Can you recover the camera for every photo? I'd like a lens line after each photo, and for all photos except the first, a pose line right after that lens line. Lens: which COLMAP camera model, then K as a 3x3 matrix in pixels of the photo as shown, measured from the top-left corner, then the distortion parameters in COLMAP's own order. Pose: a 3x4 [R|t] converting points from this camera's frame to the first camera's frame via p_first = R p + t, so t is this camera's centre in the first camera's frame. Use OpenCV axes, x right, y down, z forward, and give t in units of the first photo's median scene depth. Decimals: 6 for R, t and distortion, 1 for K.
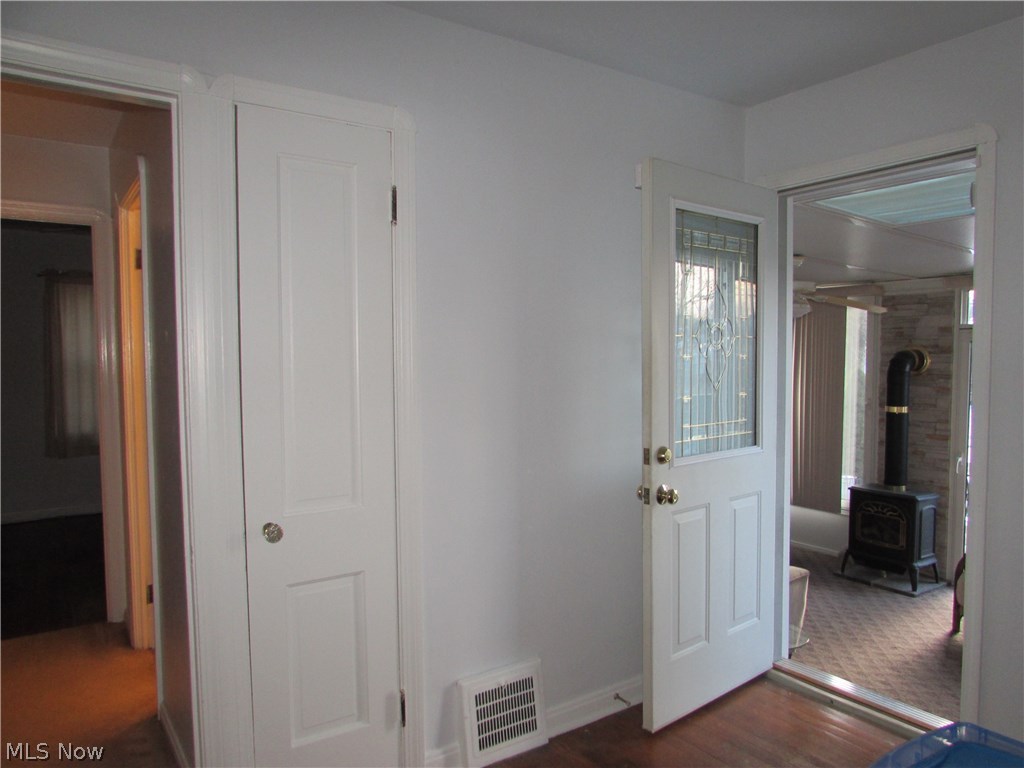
lens RADIAL K [[715.3, 0, 516.8], [0, 715.3, 395.1], [0, 0, 1]] dist [-0.033282, -0.005193]
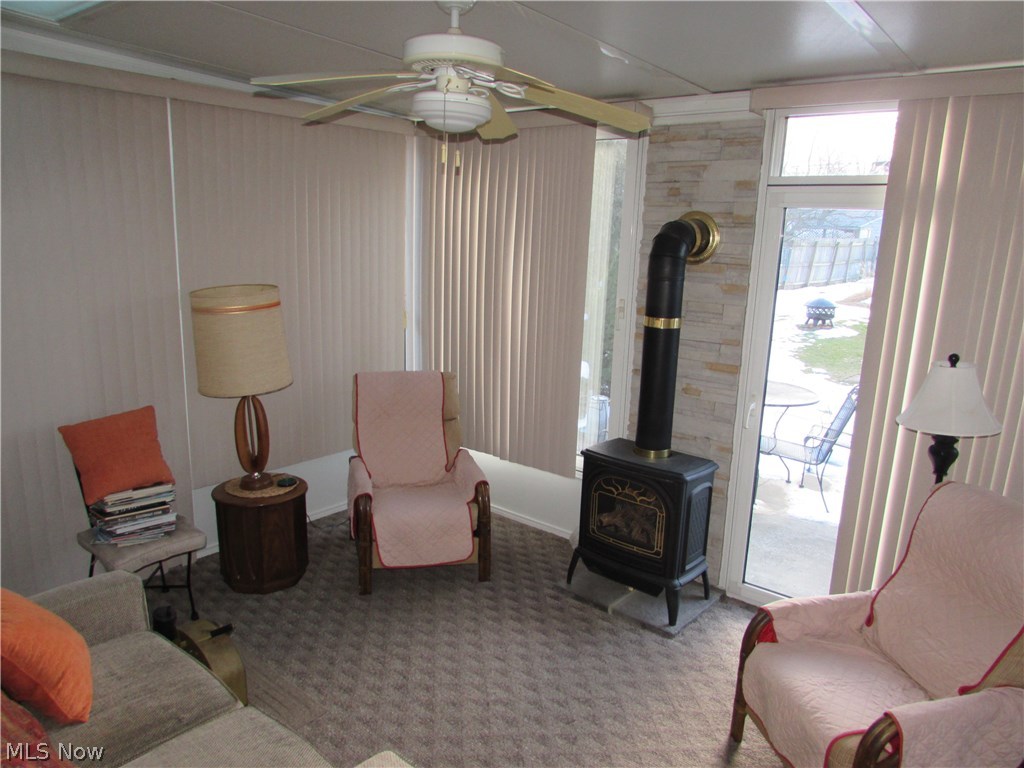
lens RADIAL K [[715.3, 0, 516.8], [0, 715.3, 395.1], [0, 0, 1]] dist [-0.033282, -0.005193]
pose [[0.959416, -0.028883, 0.280511, 0.254347], [-0.020576, 0.984919, 0.171789, -0.019230], [-0.281242, -0.170589, 0.944353, 0.466231]]
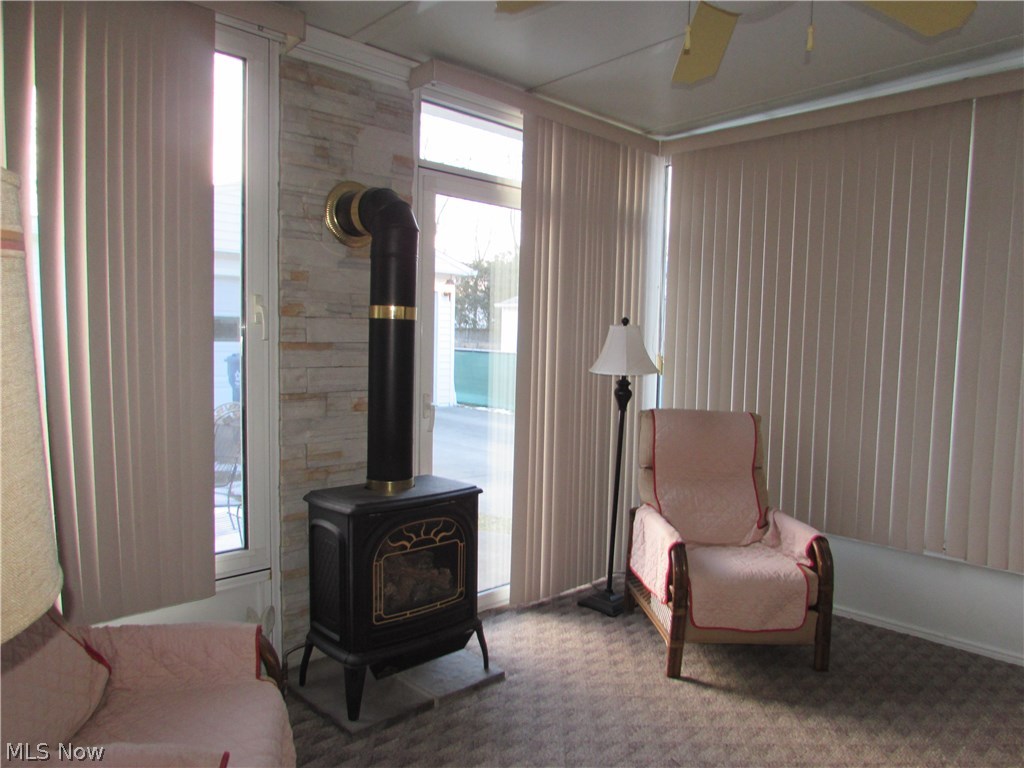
lens RADIAL K [[715.3, 0, 516.8], [0, 715.3, 395.1], [0, 0, 1]] dist [-0.033282, -0.005193]
pose [[-0.165760, -0.080393, 0.982884, 0.064062], [0.040100, 0.995298, 0.088171, 0.034853], [-0.985351, 0.054028, -0.161757, 0.998604]]
